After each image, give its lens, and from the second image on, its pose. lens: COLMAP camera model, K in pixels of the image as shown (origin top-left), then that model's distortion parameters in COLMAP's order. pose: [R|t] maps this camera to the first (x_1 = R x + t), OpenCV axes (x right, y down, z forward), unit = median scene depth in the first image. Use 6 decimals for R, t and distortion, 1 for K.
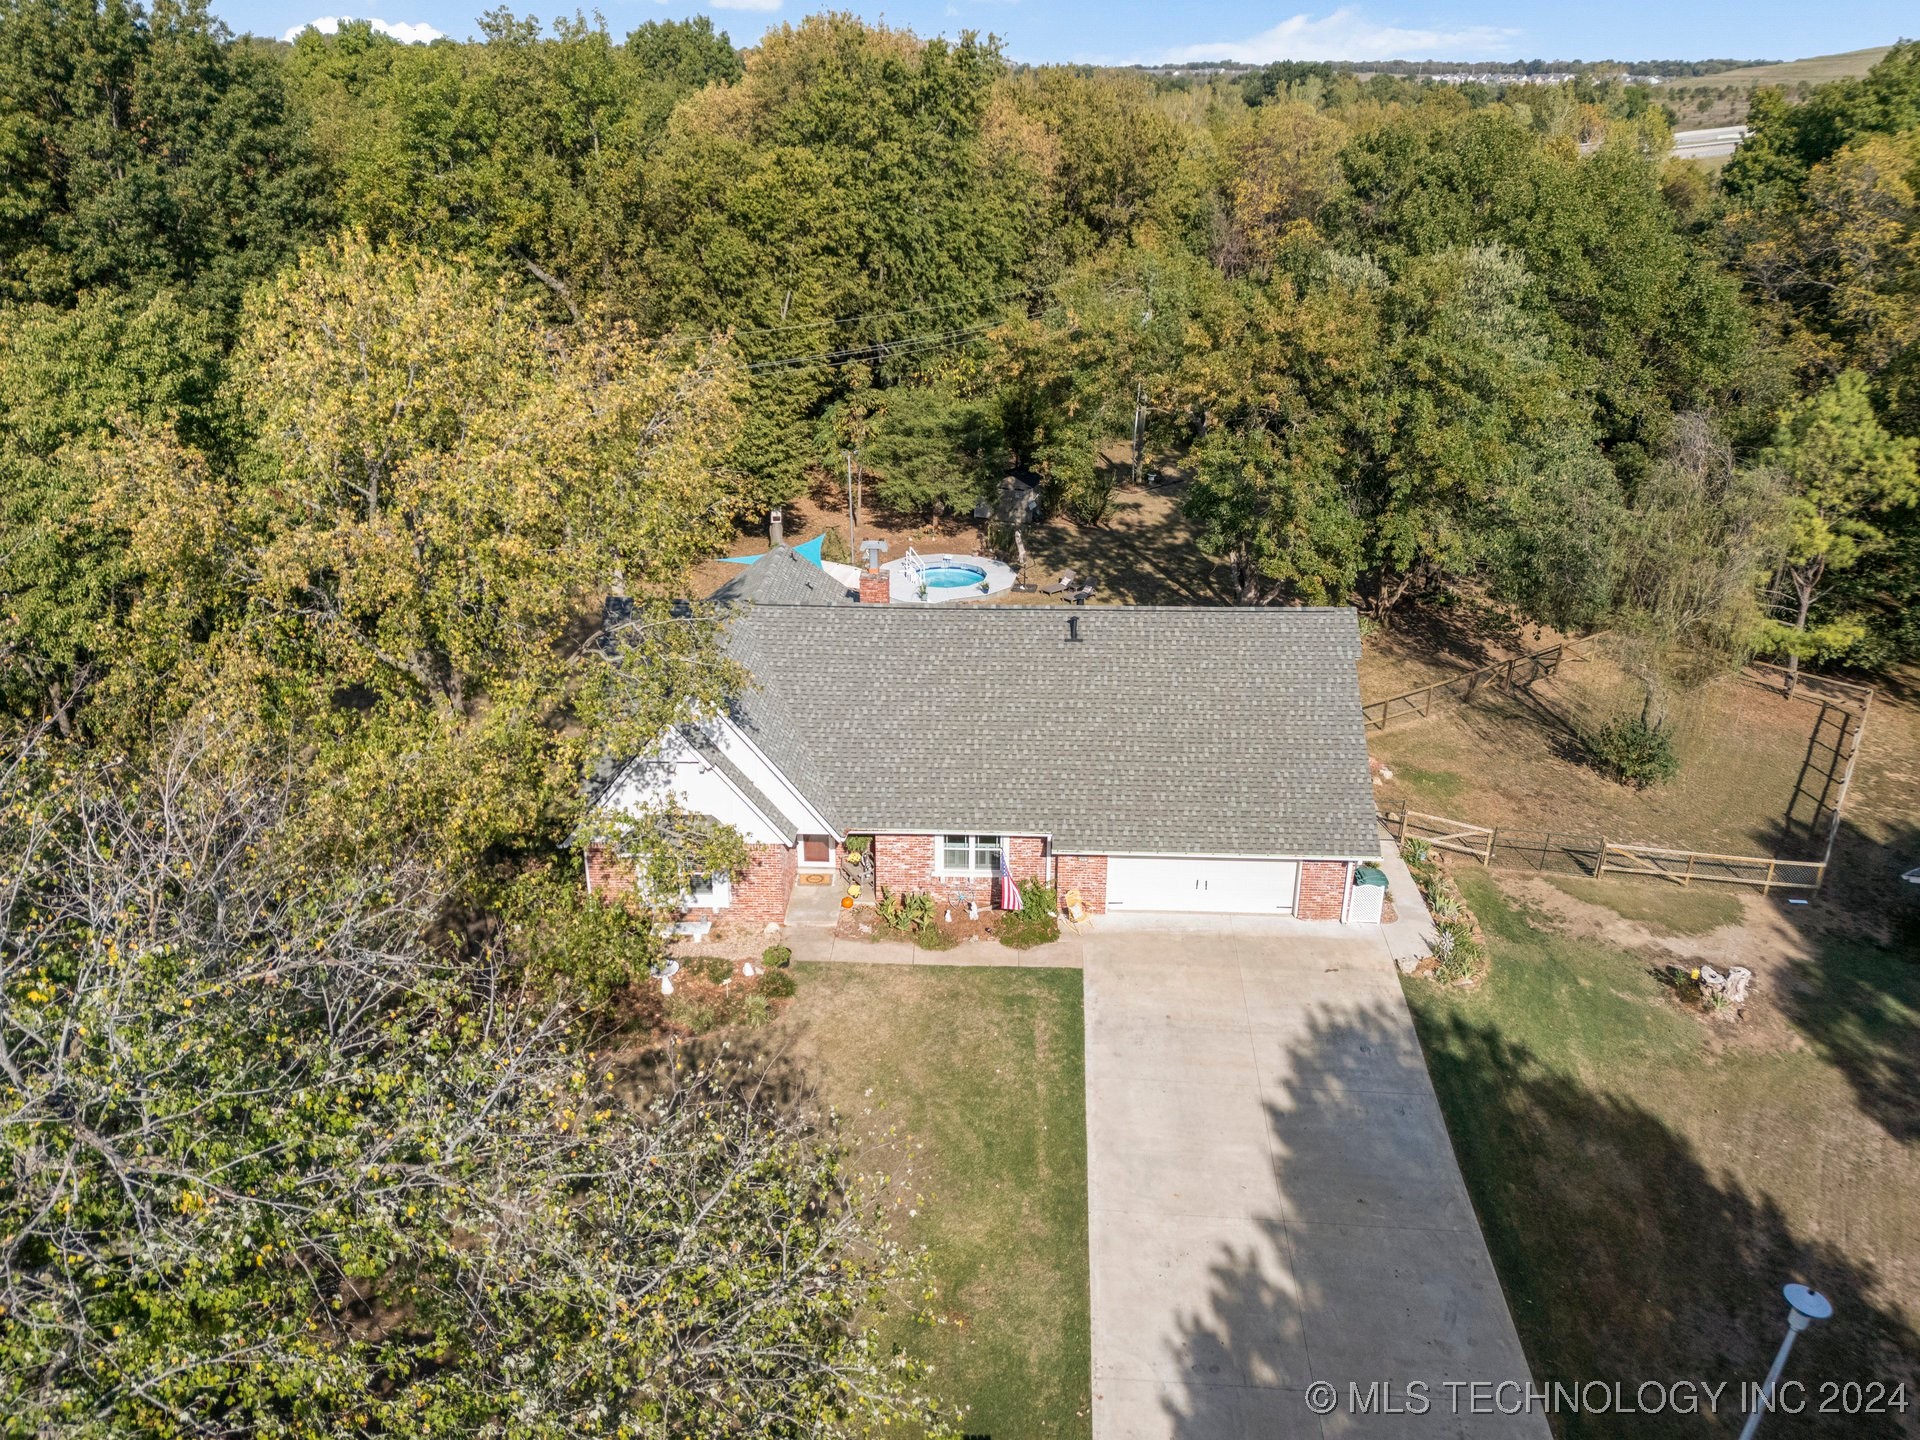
lens RADIAL K [[1368.7, 0, 960.0], [0, 1368.7, 720.0], [0, 0, 1]] dist [0.123161, -0.168606]
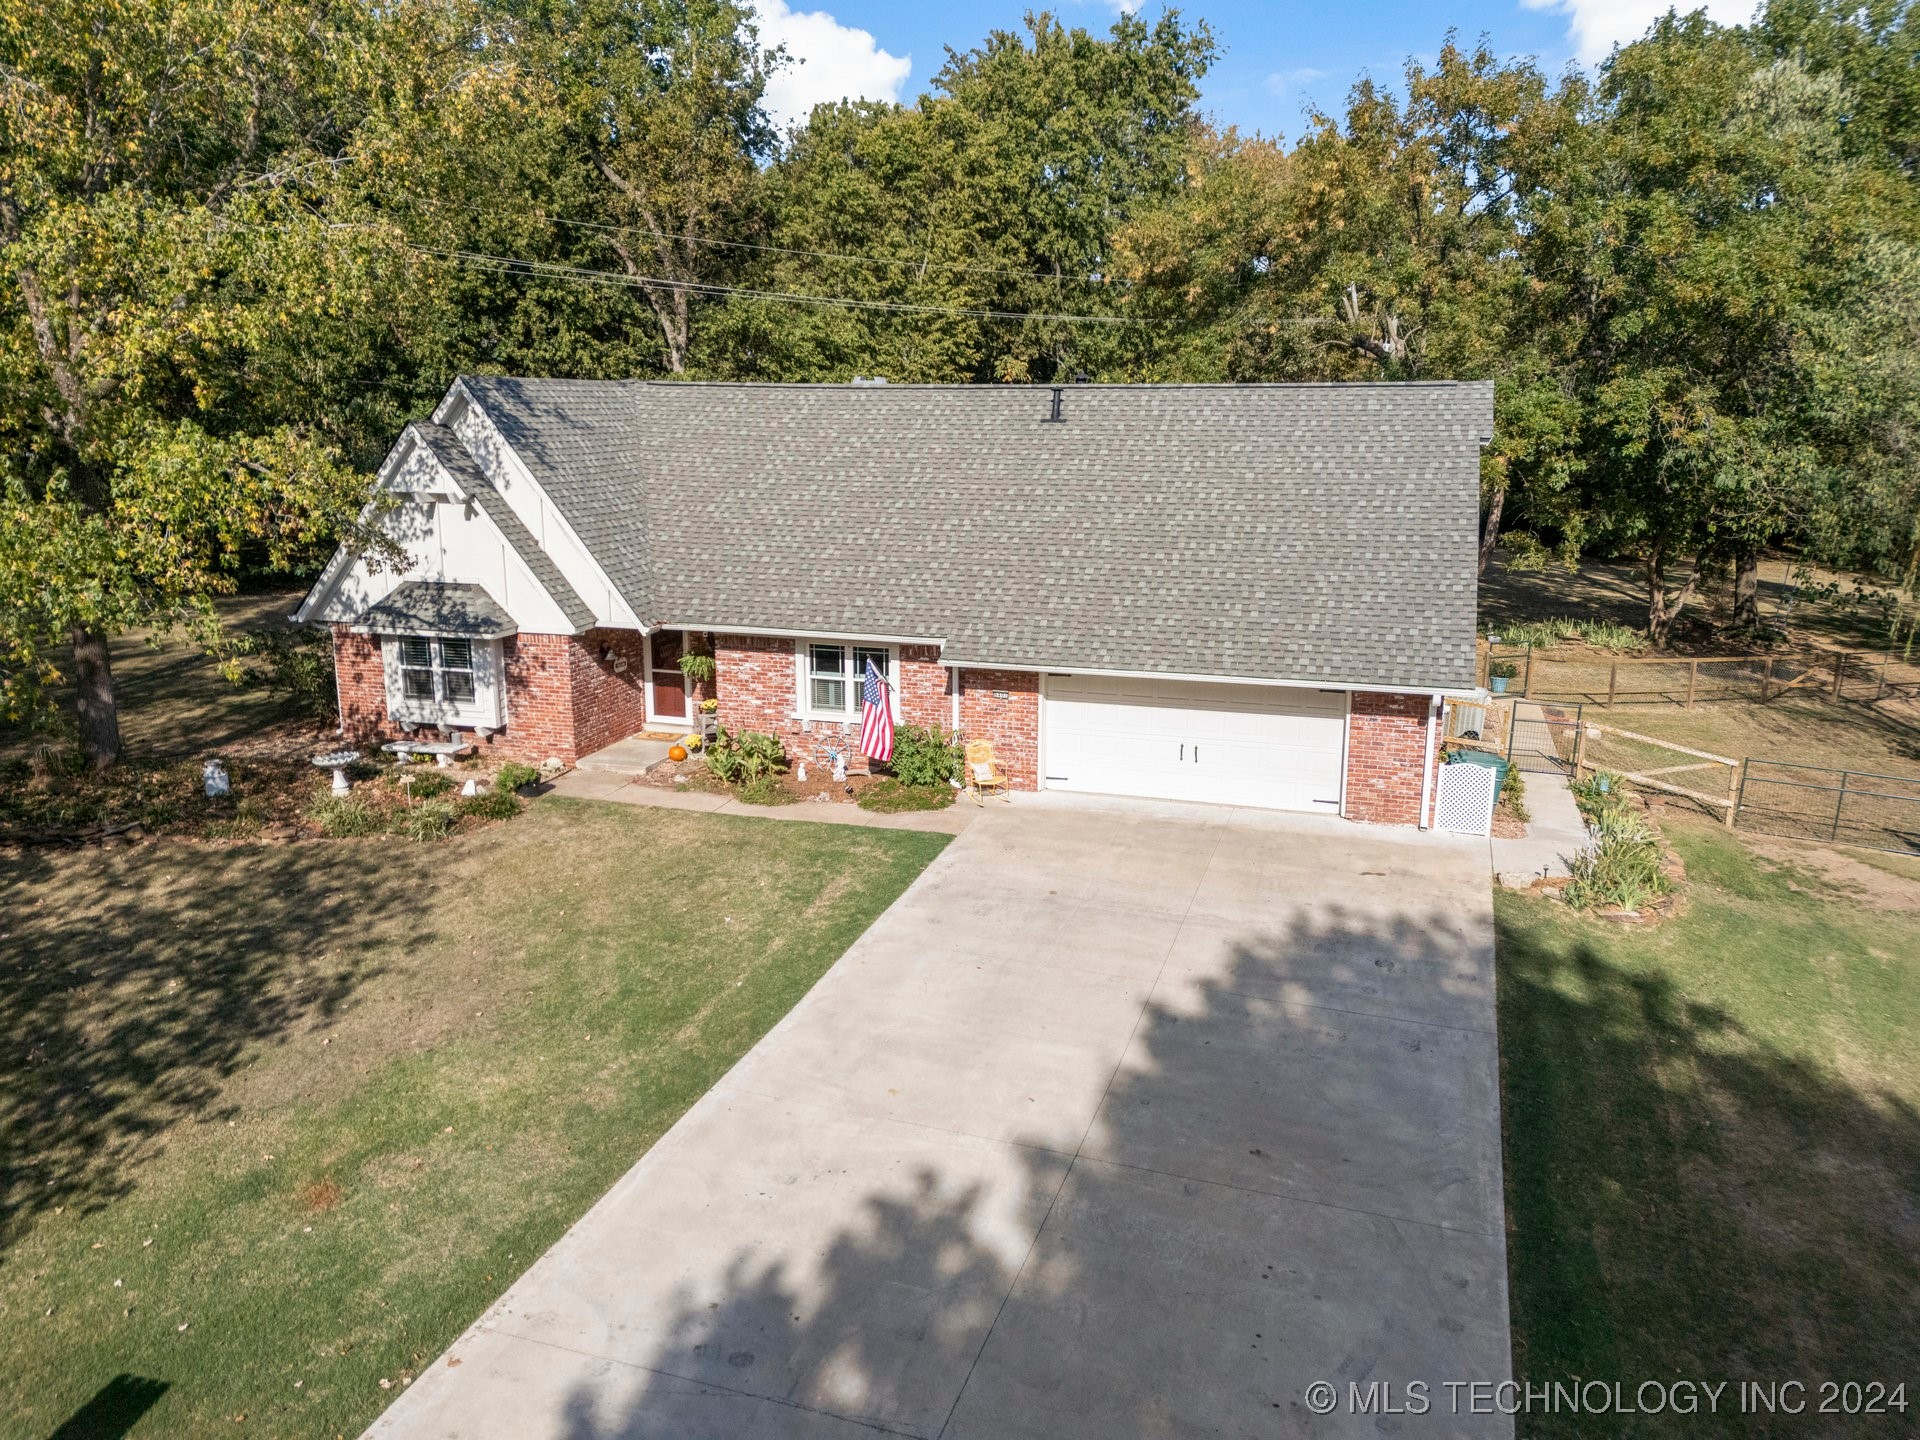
lens RADIAL K [[1368.7, 0, 960.0], [0, 1368.7, 720.0], [0, 0, 1]] dist [0.123161, -0.168606]
pose [[0.964854, 0.059792, -0.255895, 0.250995], [-0.109162, 0.976974, -0.183318, 0.247400], [0.239041, 0.204809, 0.949164, 0.406042]]
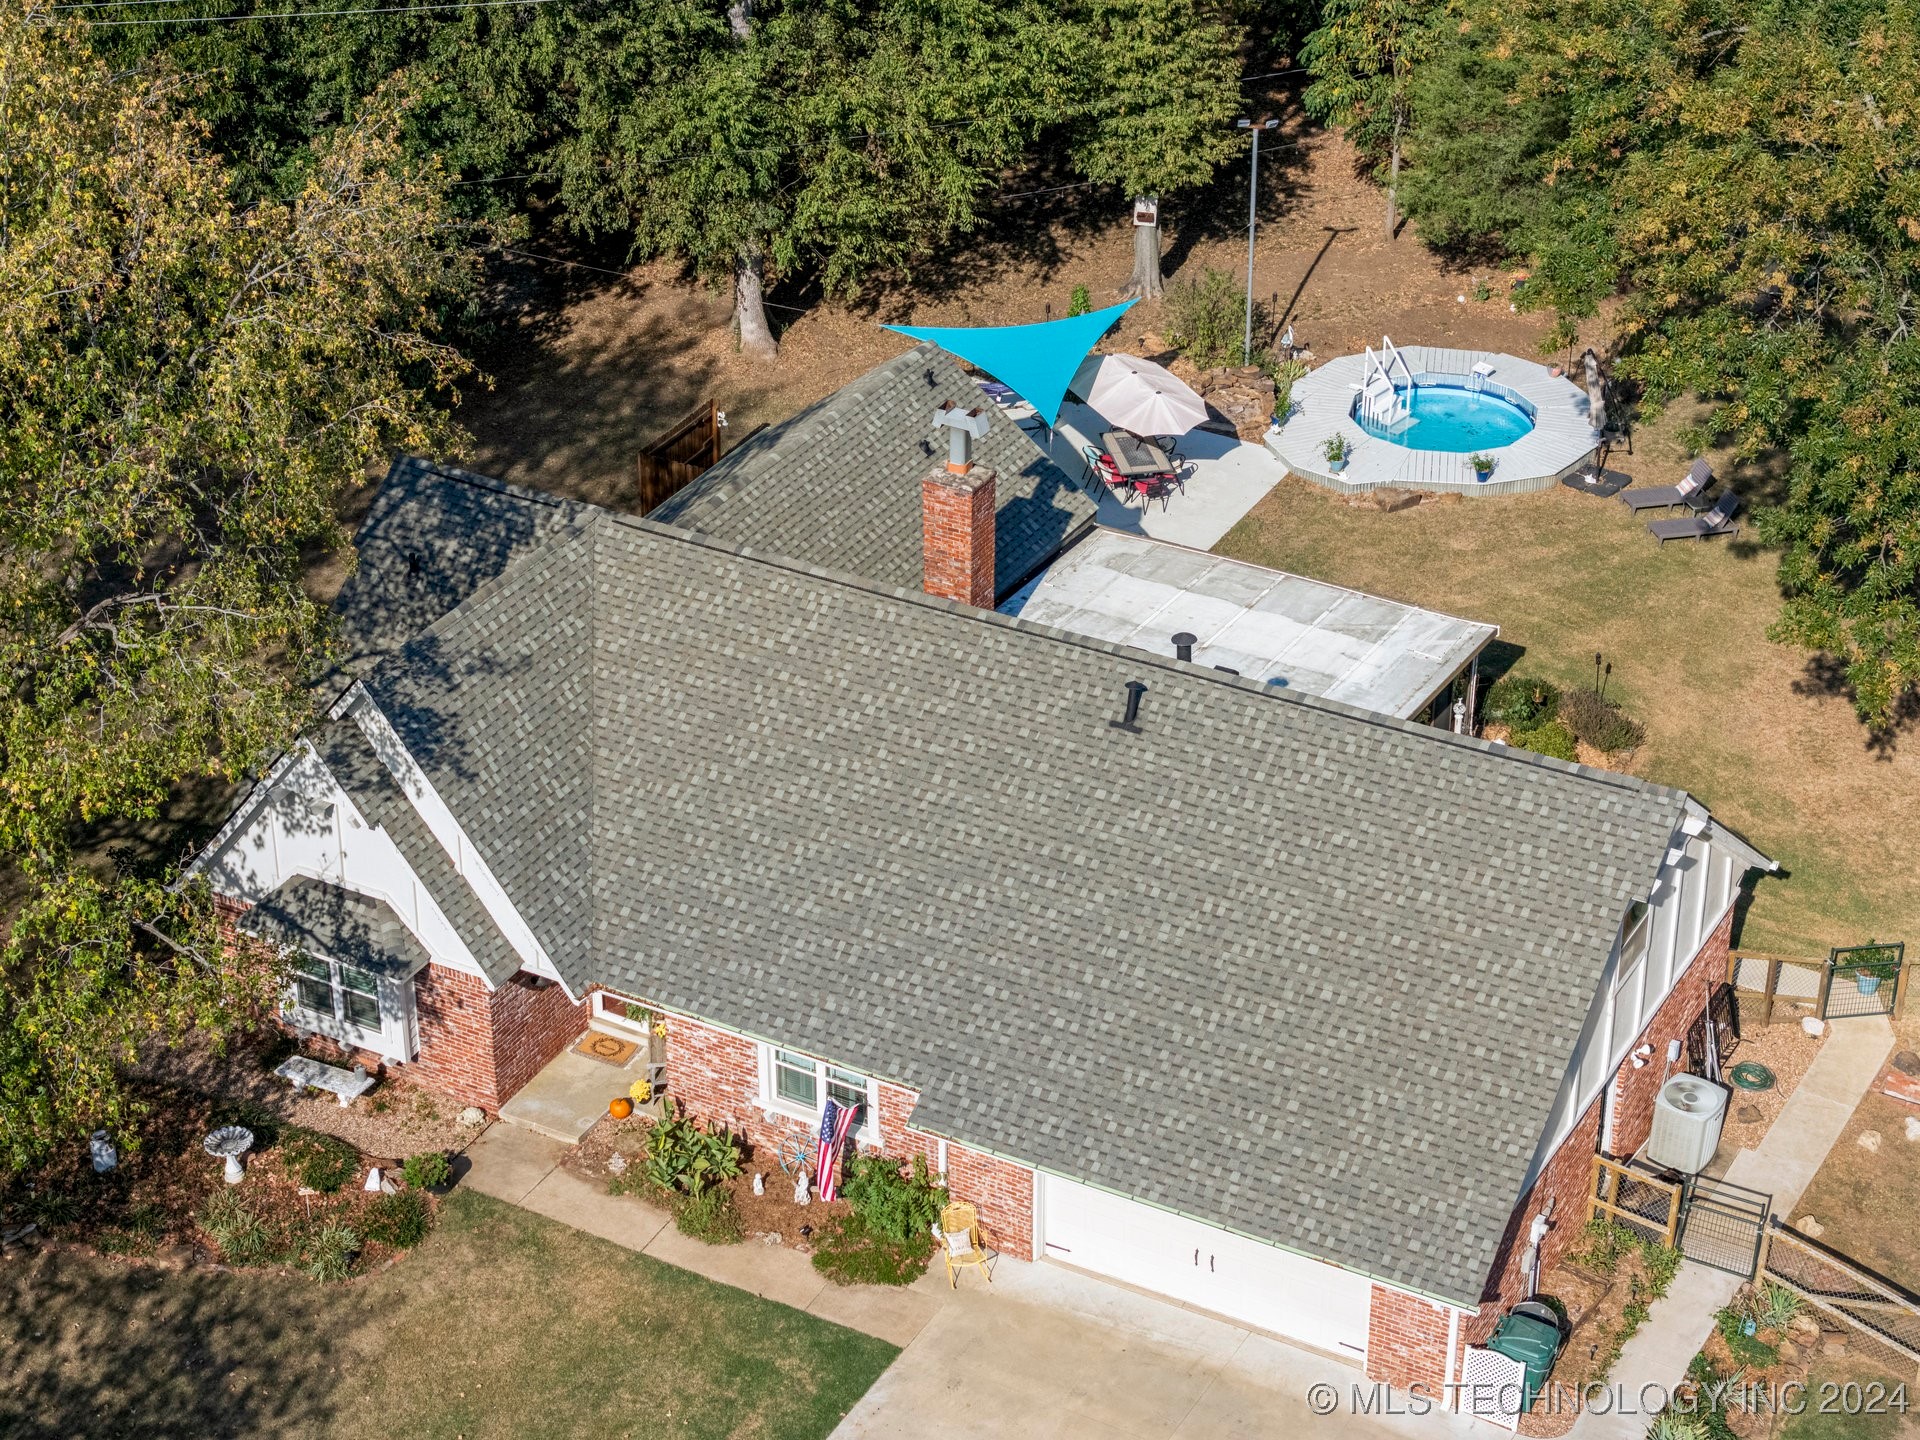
lens RADIAL K [[3629.0, 0, 960.0], [0, 3629.0, 720.0], [0, 0, 1]] dist [-0.021114, 0.027939]
pose [[0.889994, 0.225032, -0.396575, 0.625546], [-0.184374, 0.973066, 0.138383, -0.262663], [0.417034, -0.050042, 0.907512, -0.266845]]
